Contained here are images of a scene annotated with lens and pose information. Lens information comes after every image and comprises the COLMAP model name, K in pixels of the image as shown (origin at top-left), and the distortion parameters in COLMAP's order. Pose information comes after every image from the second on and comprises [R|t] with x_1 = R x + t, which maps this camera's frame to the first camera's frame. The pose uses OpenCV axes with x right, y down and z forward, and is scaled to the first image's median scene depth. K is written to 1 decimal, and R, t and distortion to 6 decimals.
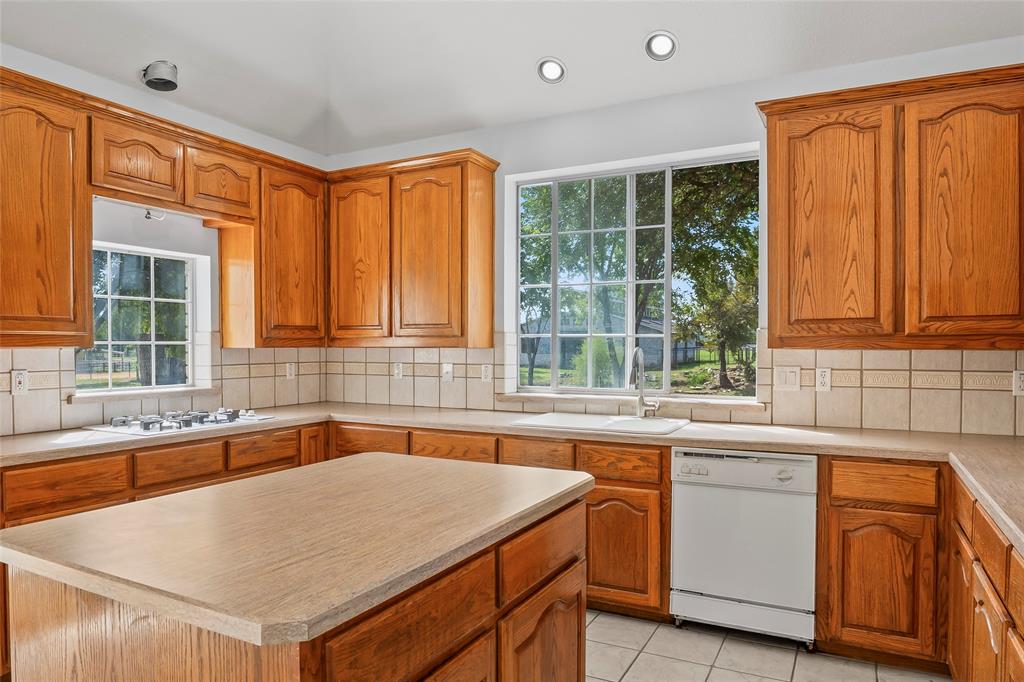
lens RADIAL K [[652.6, 0, 511.7], [0, 652.6, 362.2], [0, 0, 1]] dist [-0.030627, 0.003510]
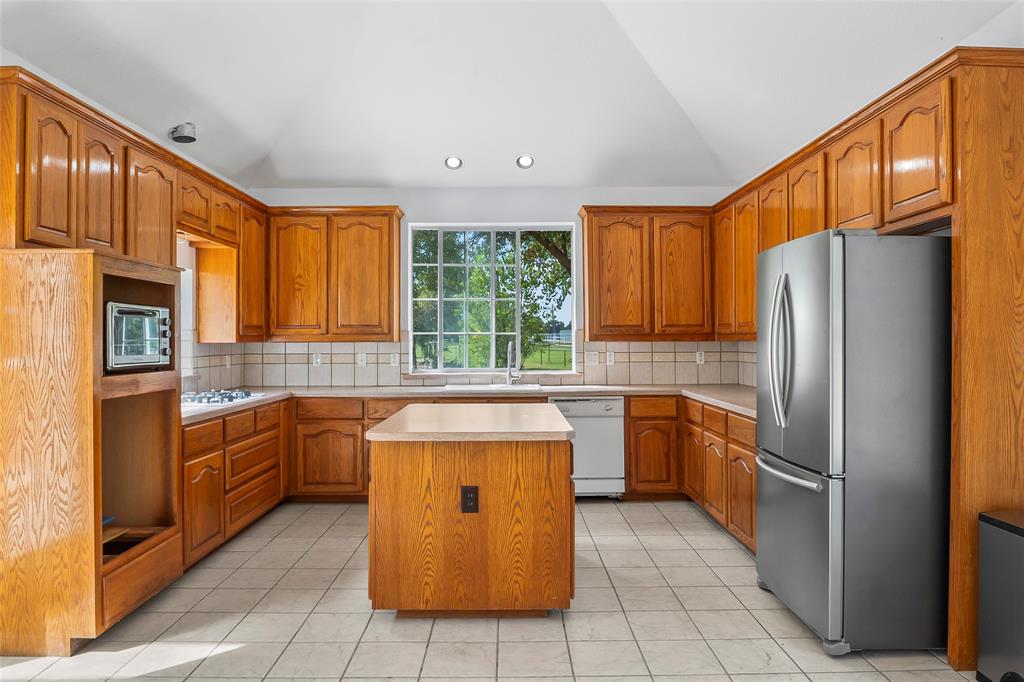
lens RADIAL K [[652.6, 0, 509.0], [0, 652.6, 338.0], [0, 0, 1]] dist [-0.030627, 0.003510]
pose [[0.885624, -0.002385, 0.464396, -0.679038], [0.015201, 0.999600, -0.023854, 0.010257], [-0.464154, 0.028185, 0.885306, -0.527659]]
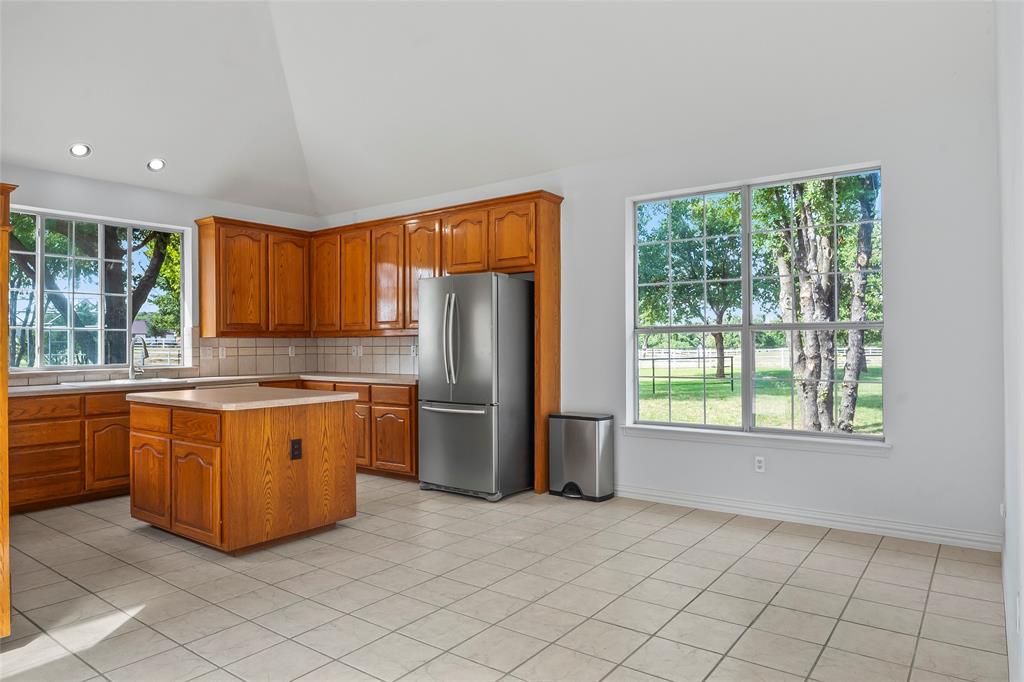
lens RADIAL K [[652.6, 0, 523.3], [0, 652.6, 336.6], [0, 0, 1]] dist [-0.030627, 0.003510]
pose [[0.146547, 0.007718, 0.989174, -1.548631], [0.032457, 0.999394, -0.012607, 0.035975], [-0.988671, 0.033953, 0.146208, -0.256468]]
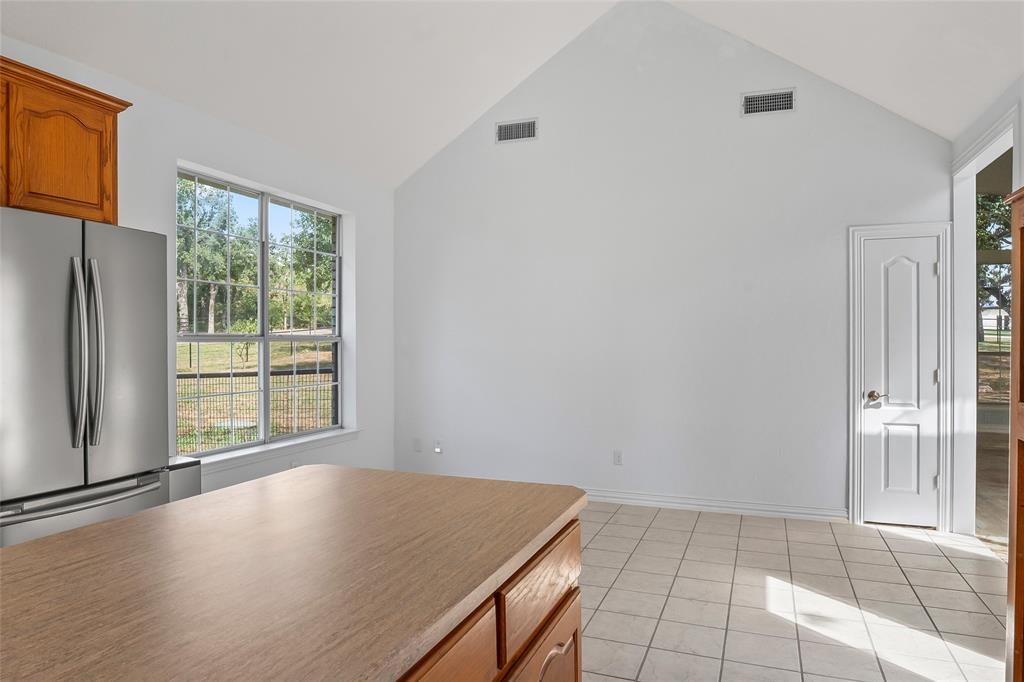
lens RADIAL K [[652.6, 0, 512.3], [0, 652.6, 343.3], [0, 0, 1]] dist [-0.030627, 0.003510]
pose [[-0.992966, -0.001205, -0.118395, -0.408501], [-0.004658, 0.999572, 0.028890, -0.022274], [0.118309, 0.029239, -0.992546, 0.945782]]
